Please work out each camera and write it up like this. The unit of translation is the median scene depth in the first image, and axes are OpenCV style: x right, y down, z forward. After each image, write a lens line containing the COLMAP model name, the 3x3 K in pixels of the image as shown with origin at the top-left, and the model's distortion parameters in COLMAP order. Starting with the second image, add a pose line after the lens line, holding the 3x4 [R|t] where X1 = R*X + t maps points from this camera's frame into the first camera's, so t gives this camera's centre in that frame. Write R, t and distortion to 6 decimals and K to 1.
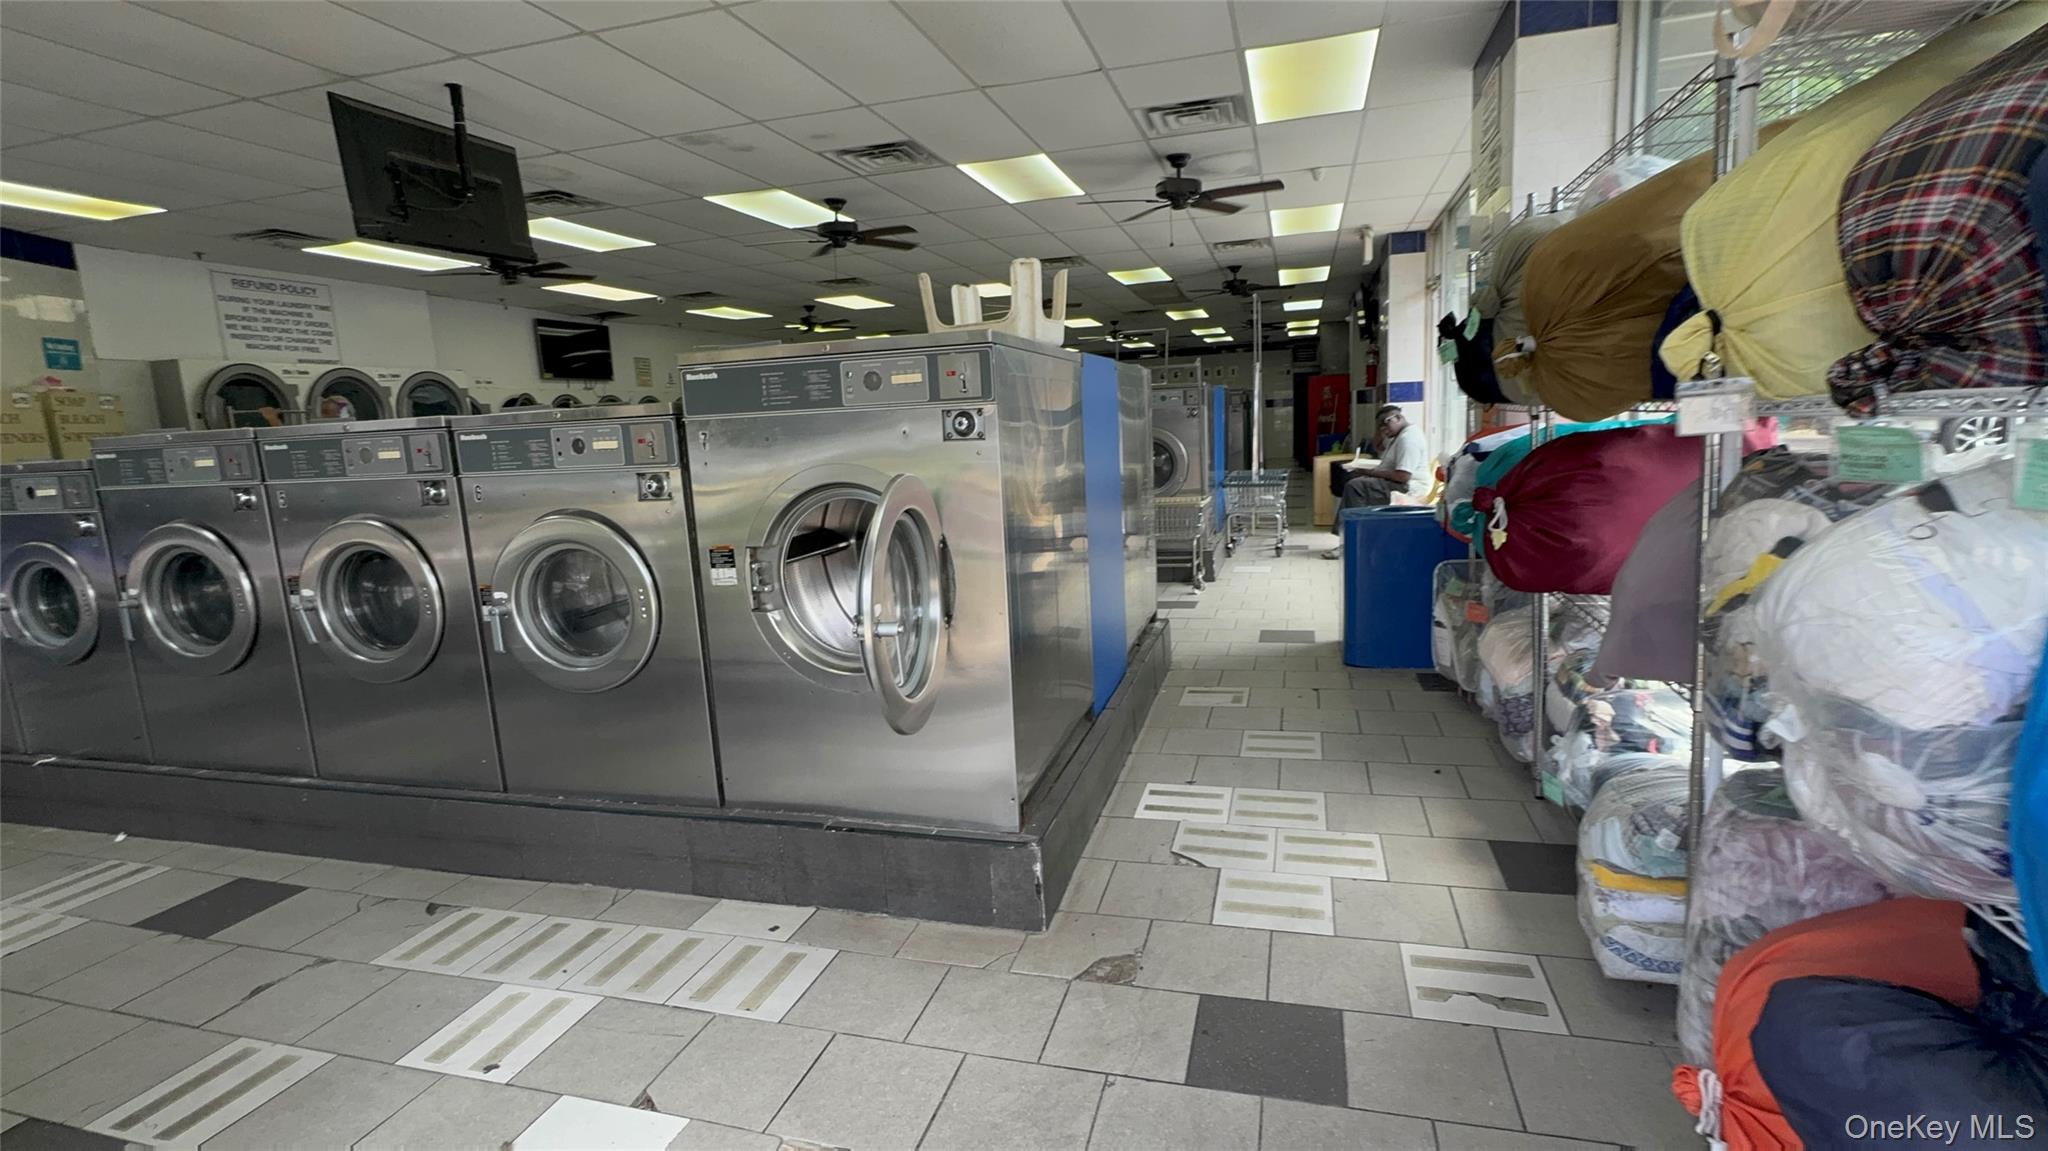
lens RADIAL K [[932.5, 0, 1023.7], [0, 932.5, 575.9], [0, 0, 1]] dist [-0.003623, 0.000853]
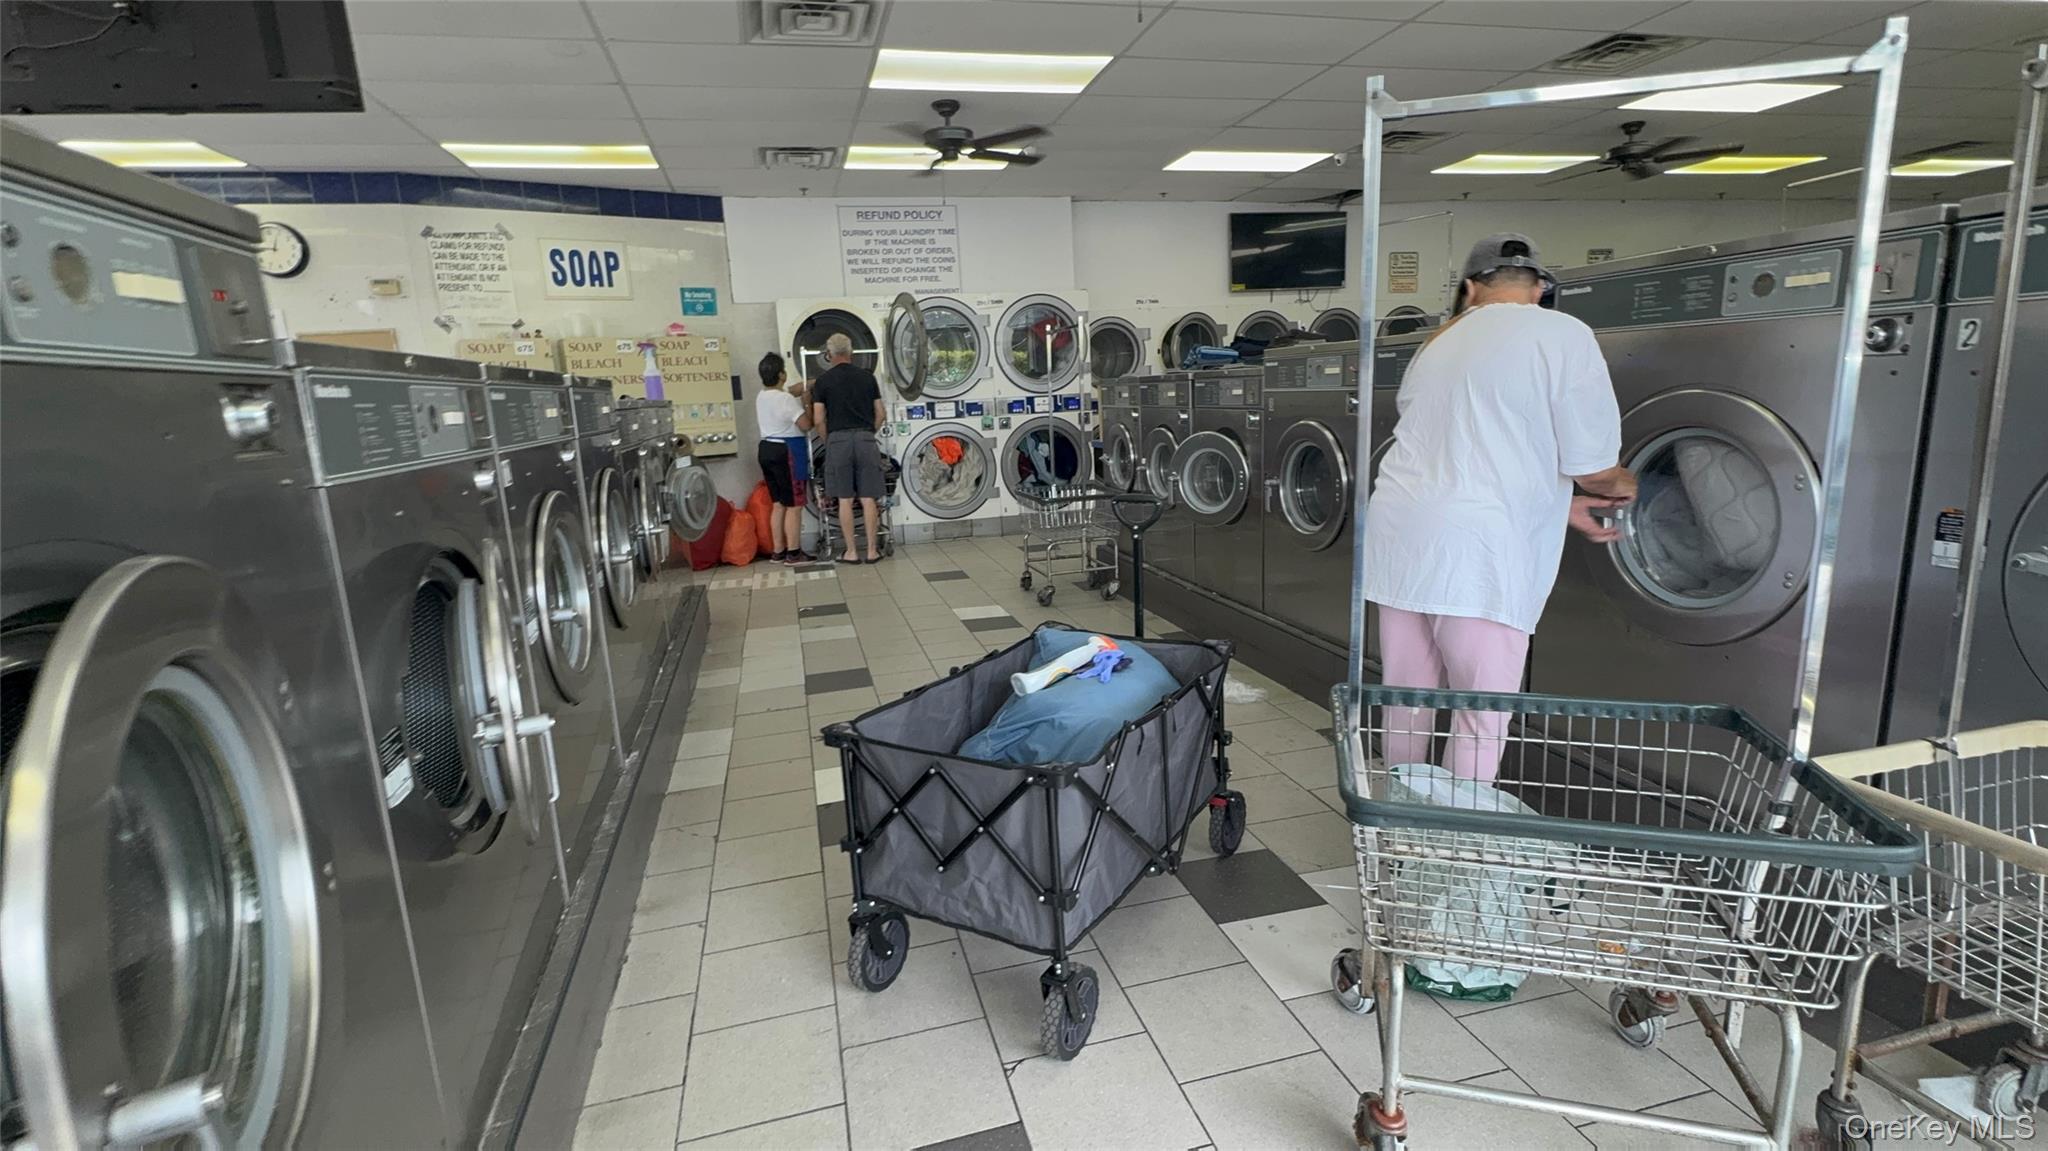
lens RADIAL K [[932.5, 0, 1013.7], [0, 932.5, 617.7], [0, 0, 1]] dist [-0.003623, 0.000853]
pose [[0.495863, 0.234806, -0.836054, 0.318742], [-0.119893, 0.972042, 0.201890, -0.219217], [0.860084, 0.000127, 0.510152, 1.183743]]
